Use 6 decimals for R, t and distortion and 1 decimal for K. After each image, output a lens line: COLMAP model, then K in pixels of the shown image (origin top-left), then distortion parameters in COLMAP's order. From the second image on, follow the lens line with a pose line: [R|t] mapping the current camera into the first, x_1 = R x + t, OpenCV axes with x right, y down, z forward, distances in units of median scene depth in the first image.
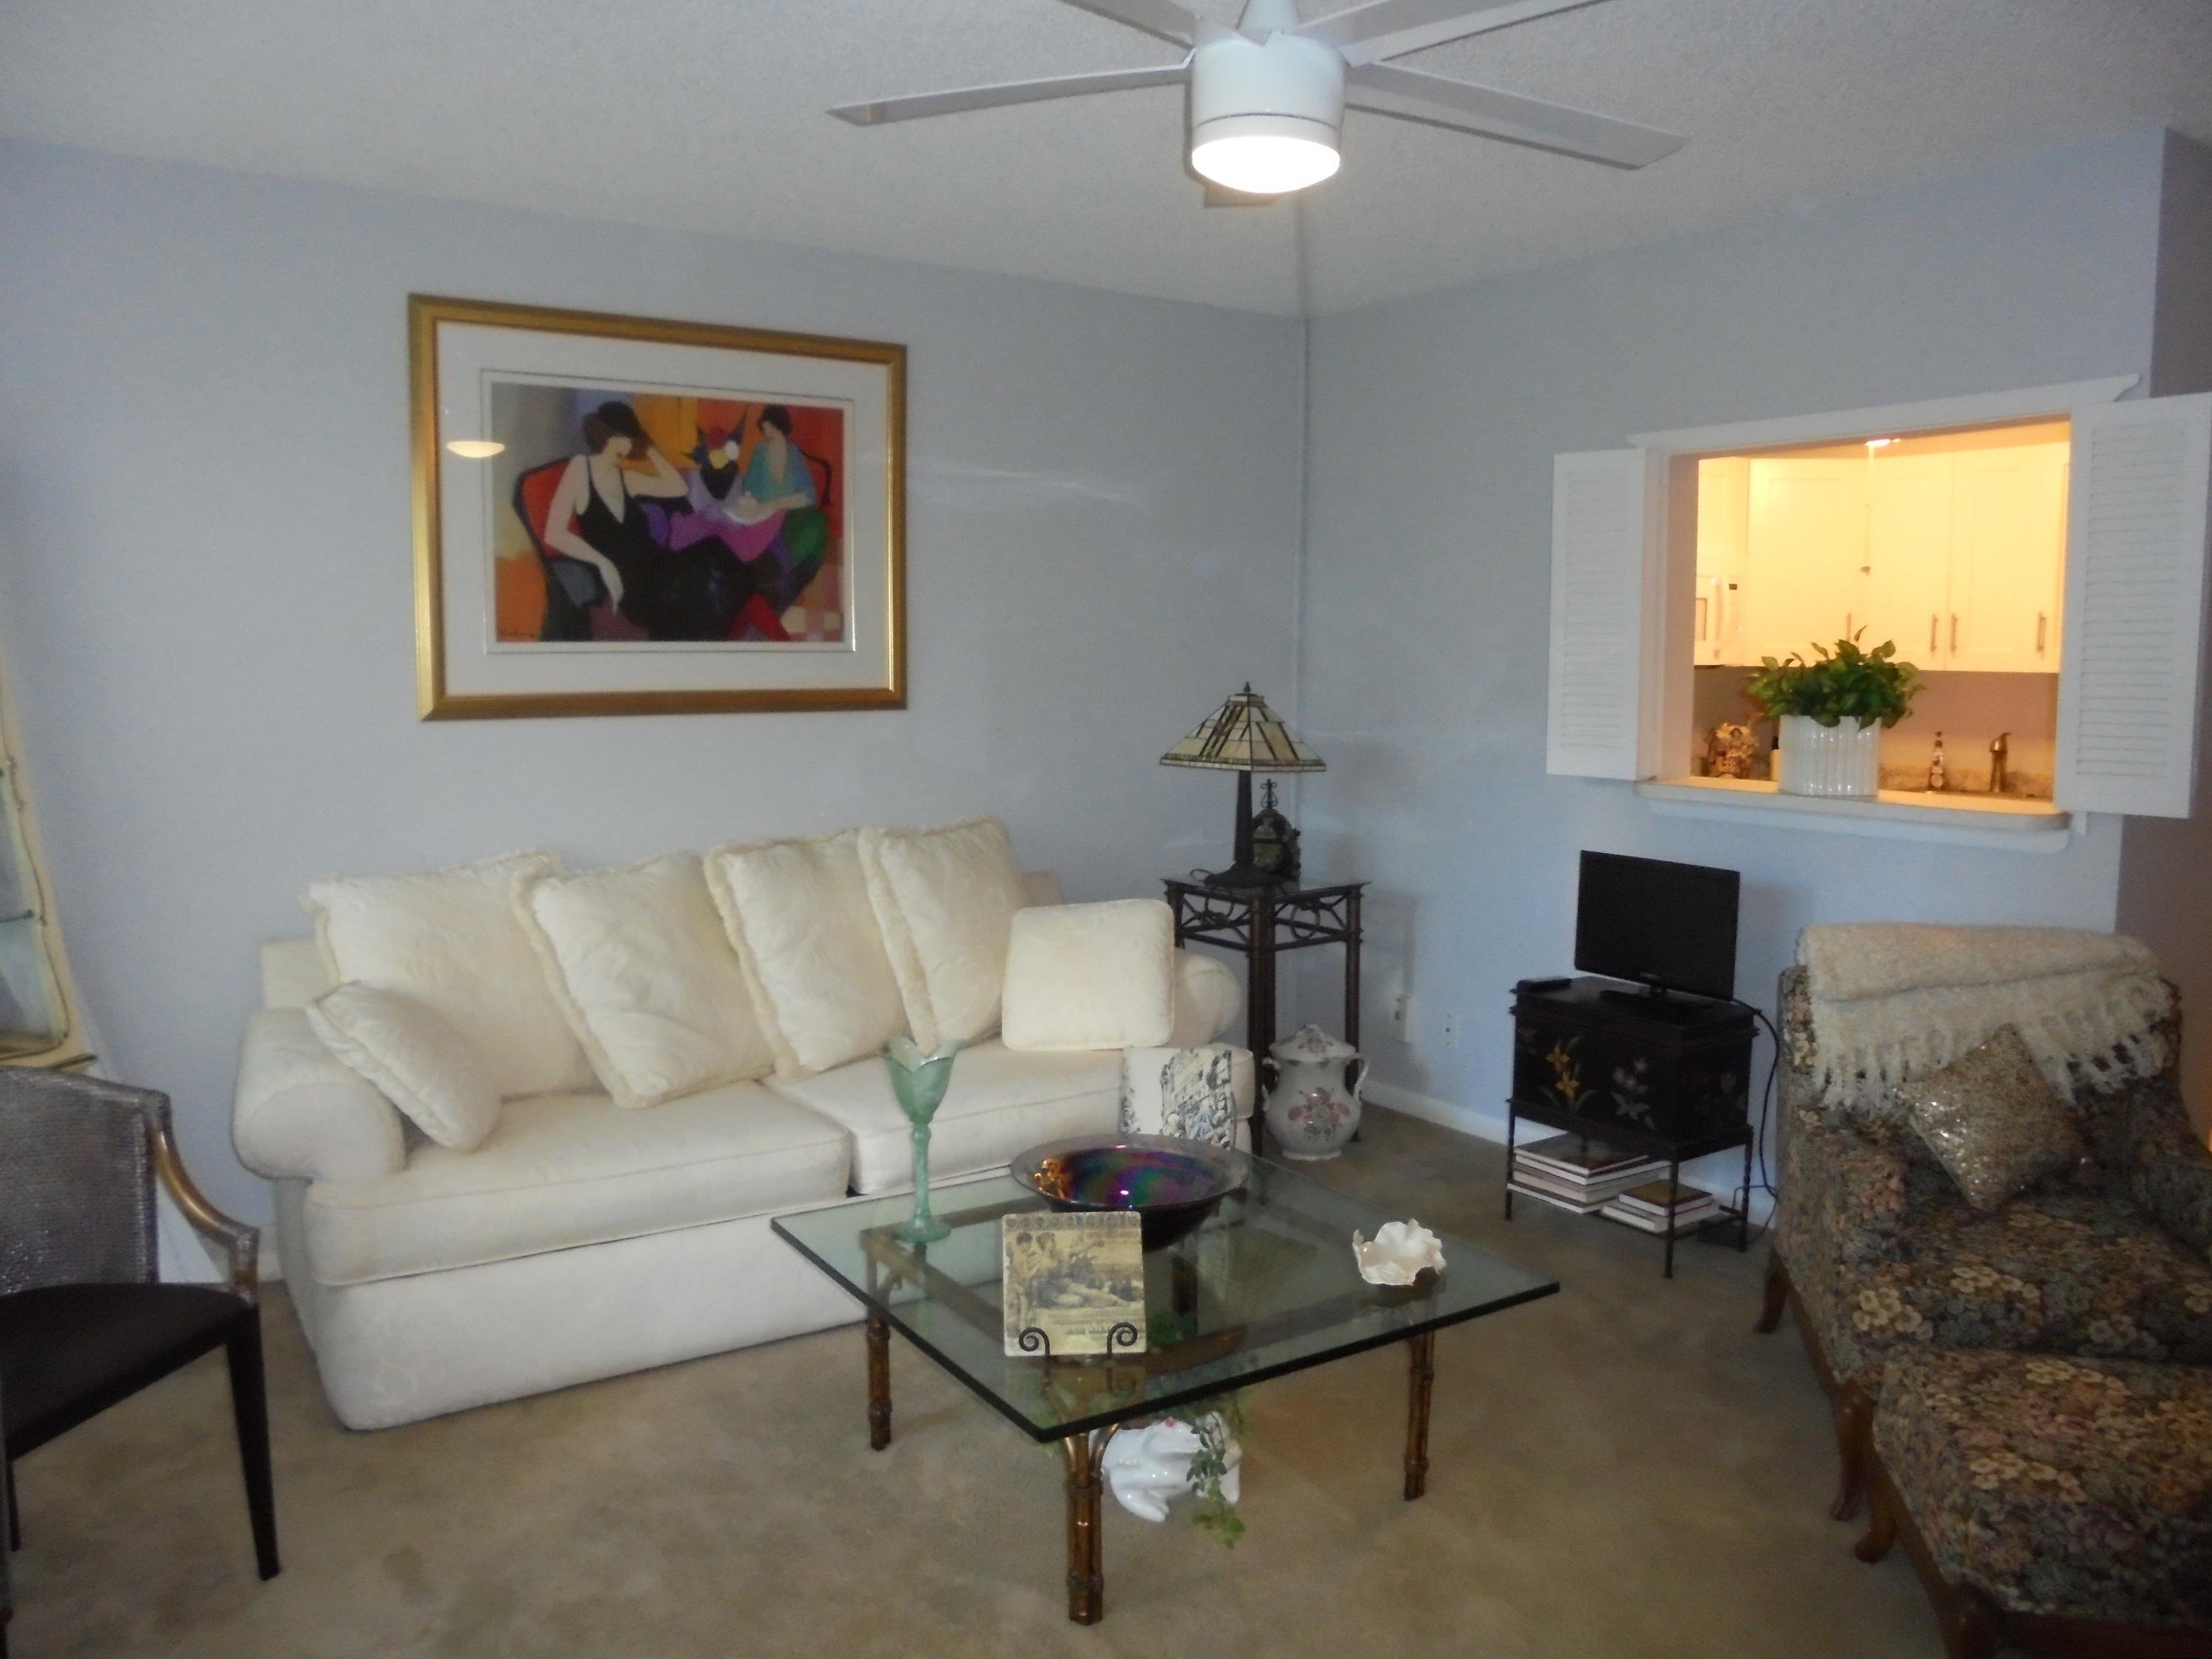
lens RADIAL K [[1639.2, 0, 1106.0], [0, 1639.2, 829.5], [0, 0, 1]] dist [-0.089237, 0.001914]
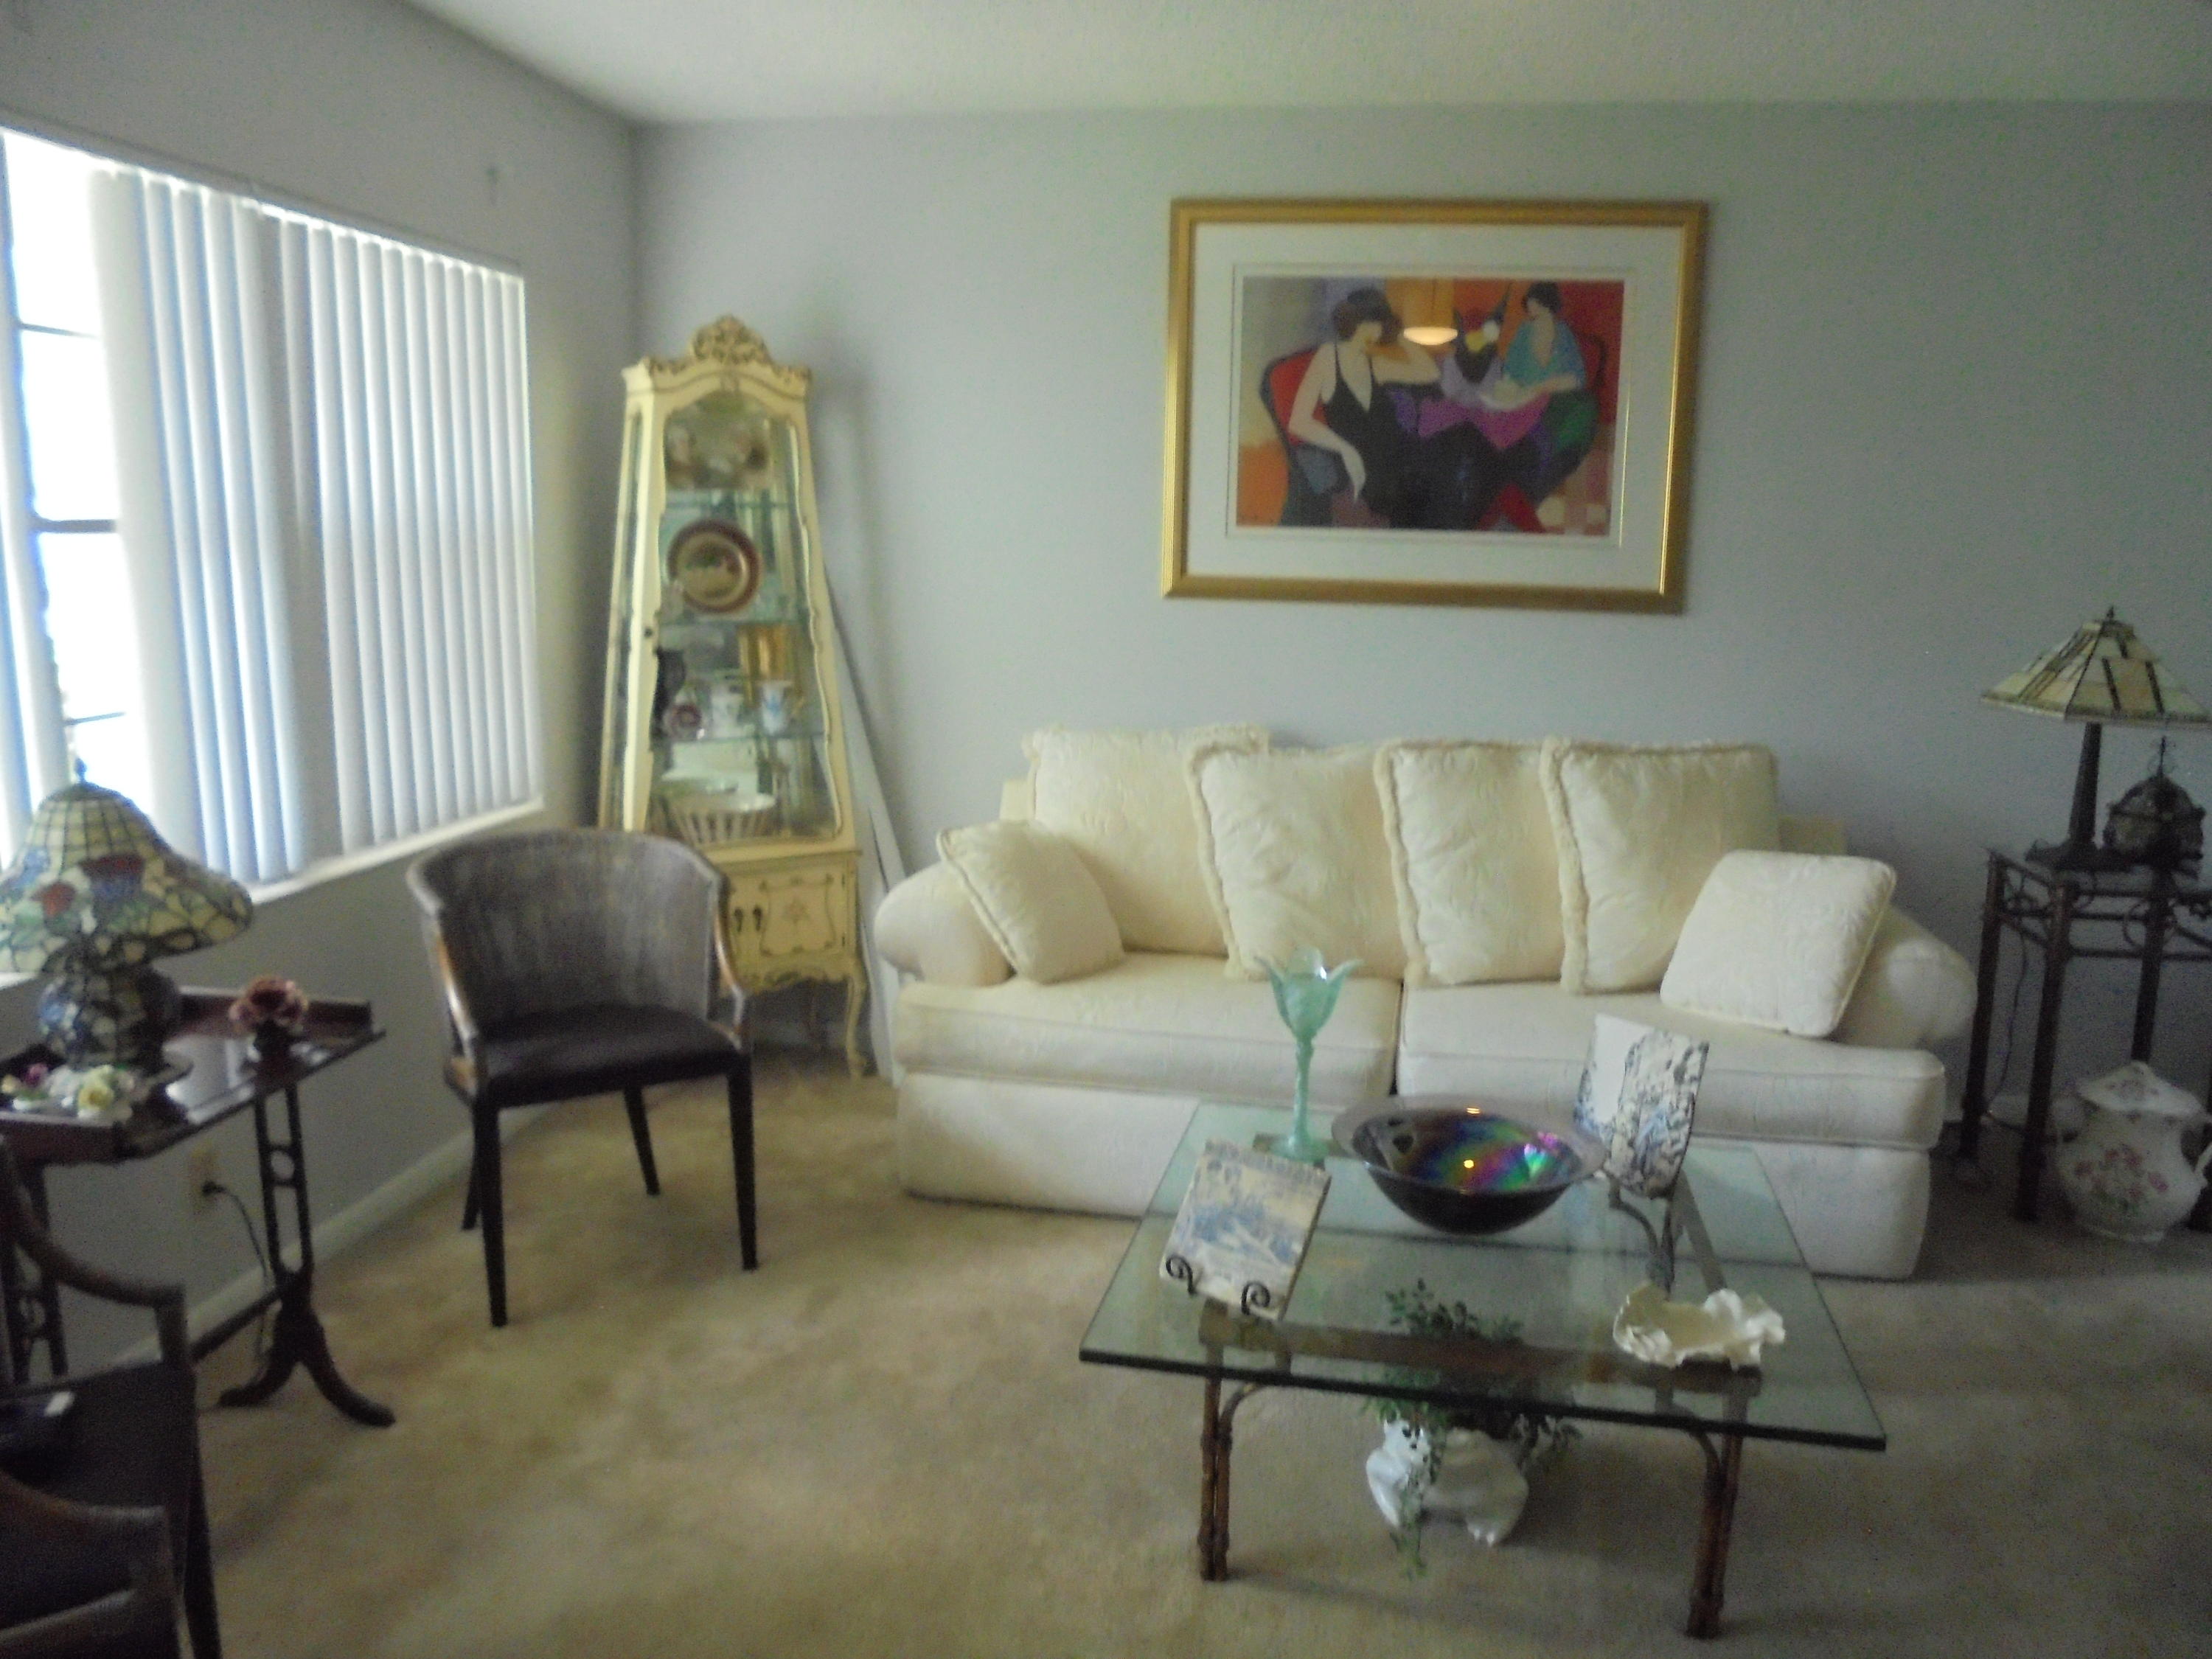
lens RADIAL K [[1650.9, 0, 1106.0], [0, 1650.9, 829.5], [0, 0, 1]] dist [-0.129372, 0.096359]
pose [[0.716960, 0.138037, -0.683311, 0.313064], [-0.094971, 0.990402, 0.100425, -0.018962], [0.690615, -0.007106, 0.723188, 0.159871]]
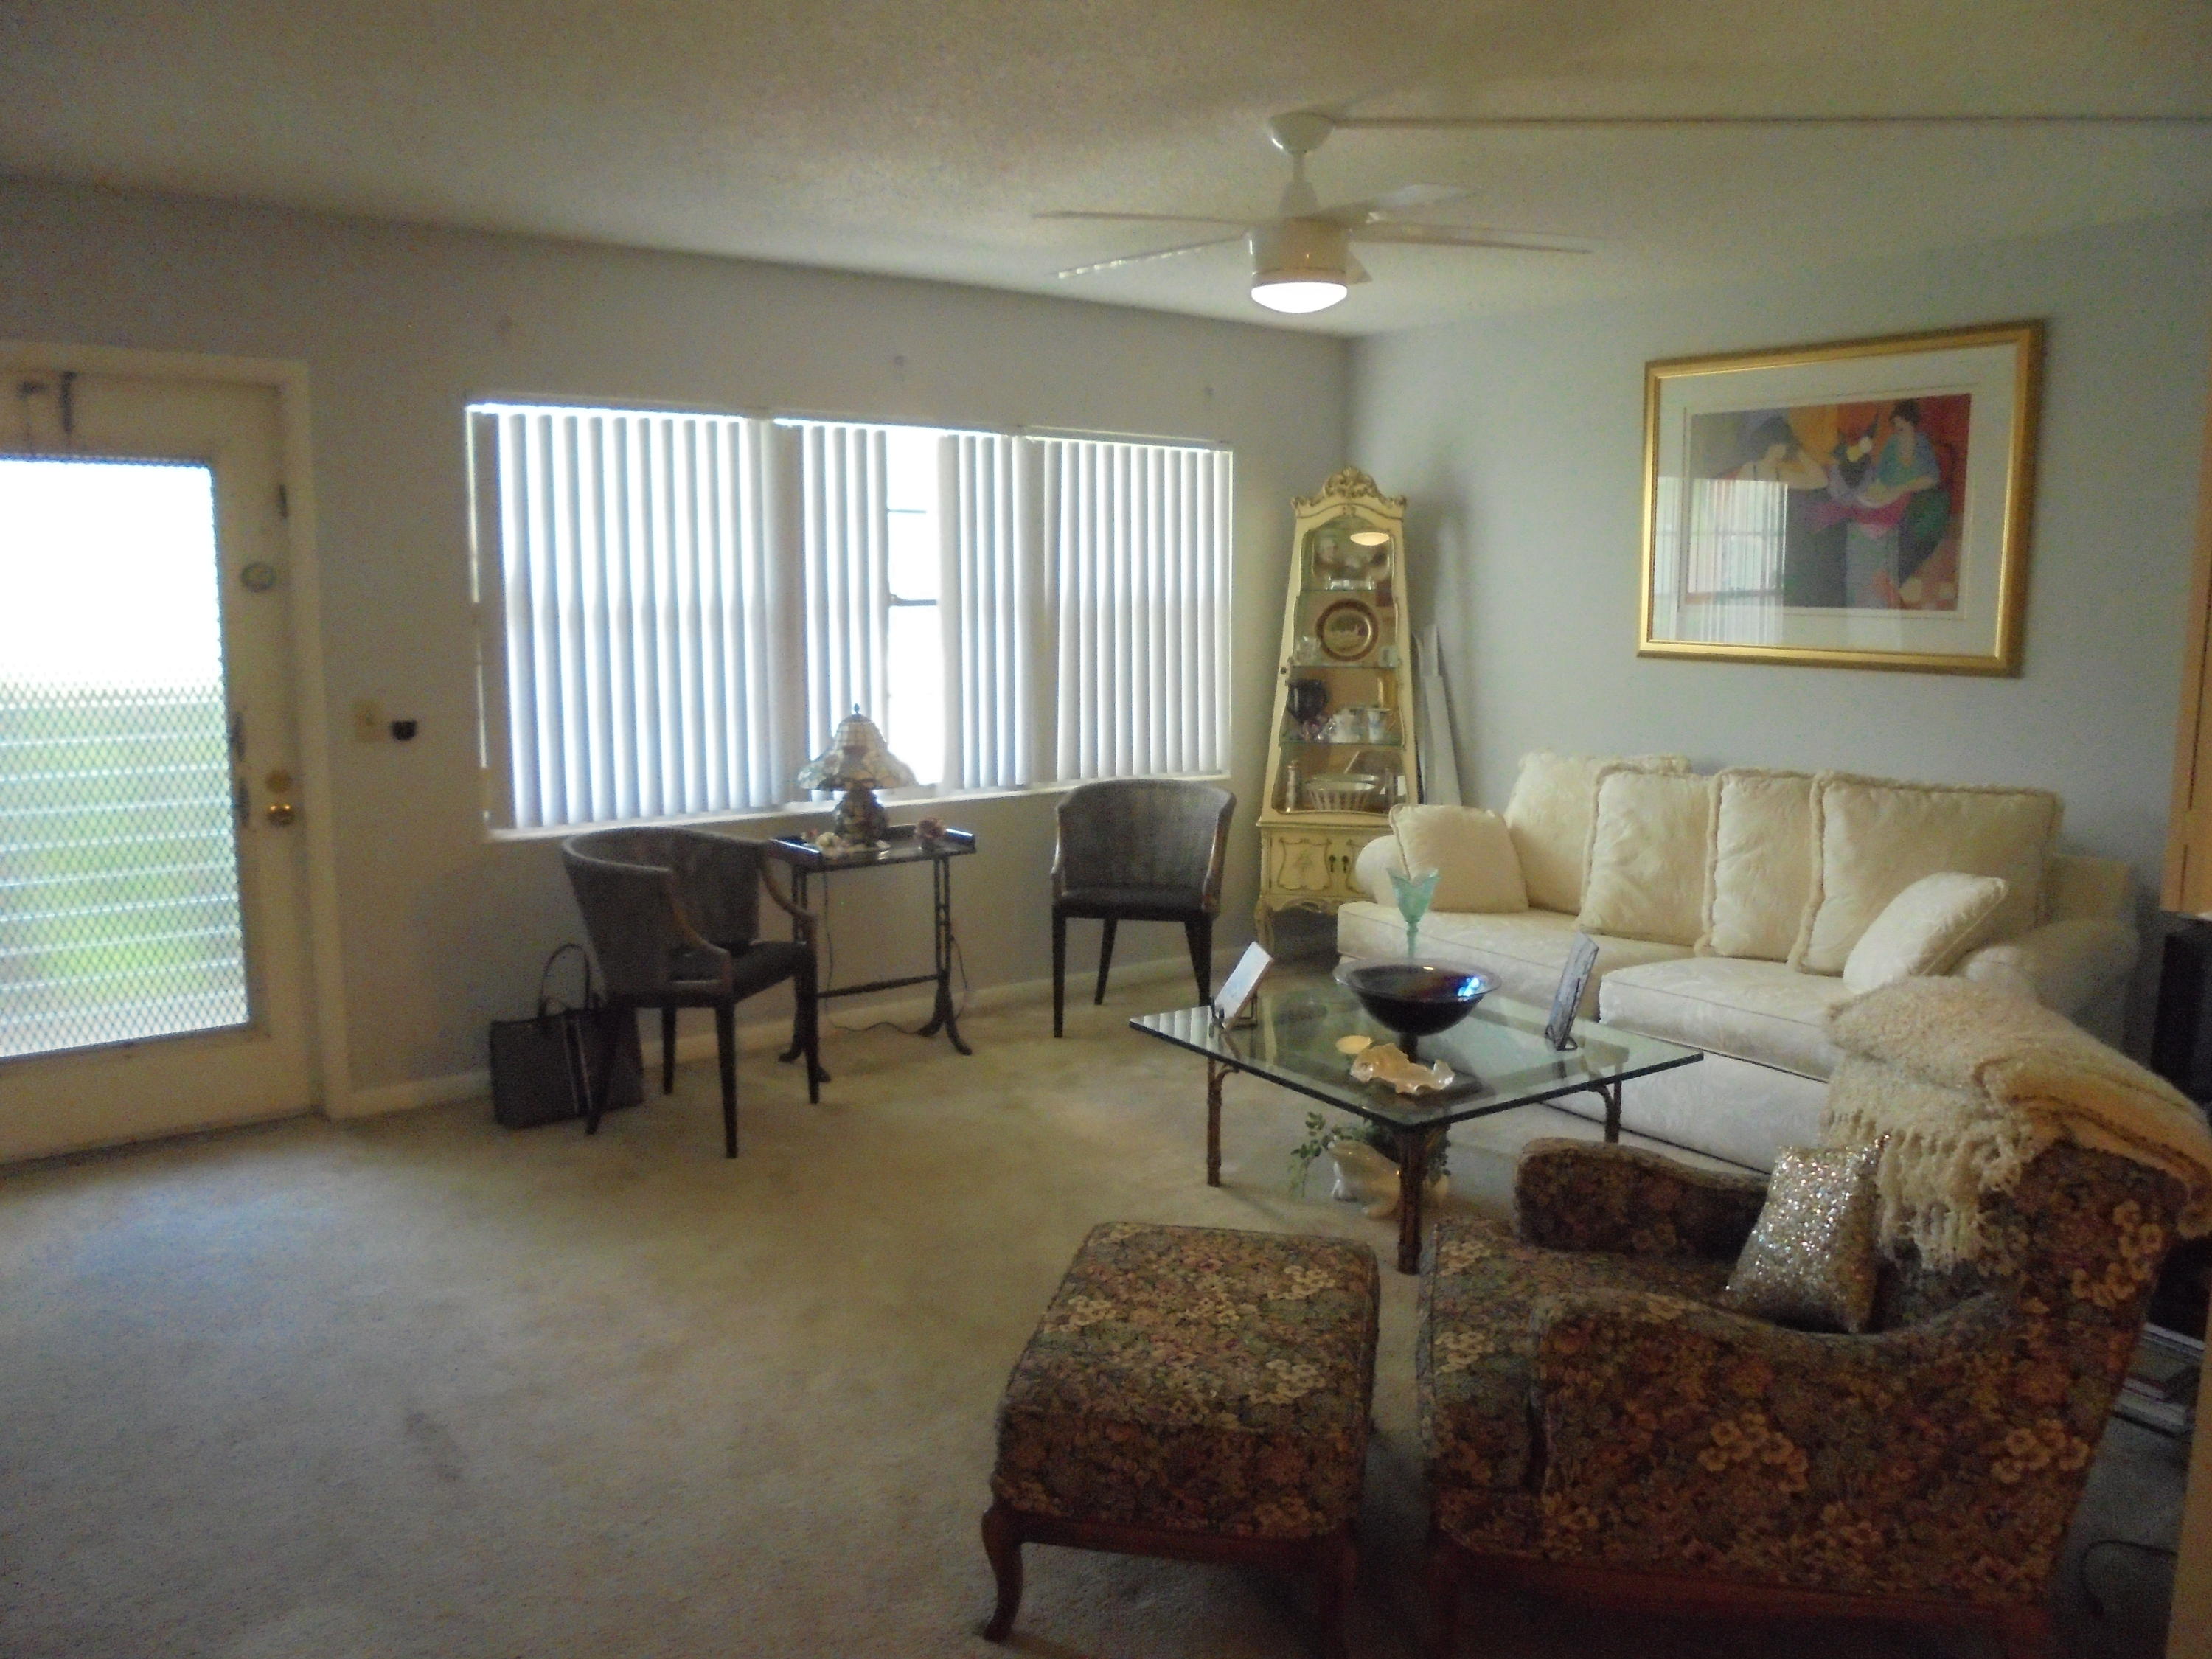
lens RADIAL K [[1650.9, 0, 1106.0], [0, 1650.9, 829.5], [0, 0, 1]] dist [-0.129372, 0.096359]
pose [[0.040054, 0.144172, -0.988742, 0.975475], [-0.116391, 0.983473, 0.138689, -0.059913], [0.992395, 0.109526, 0.056172, 0.441382]]
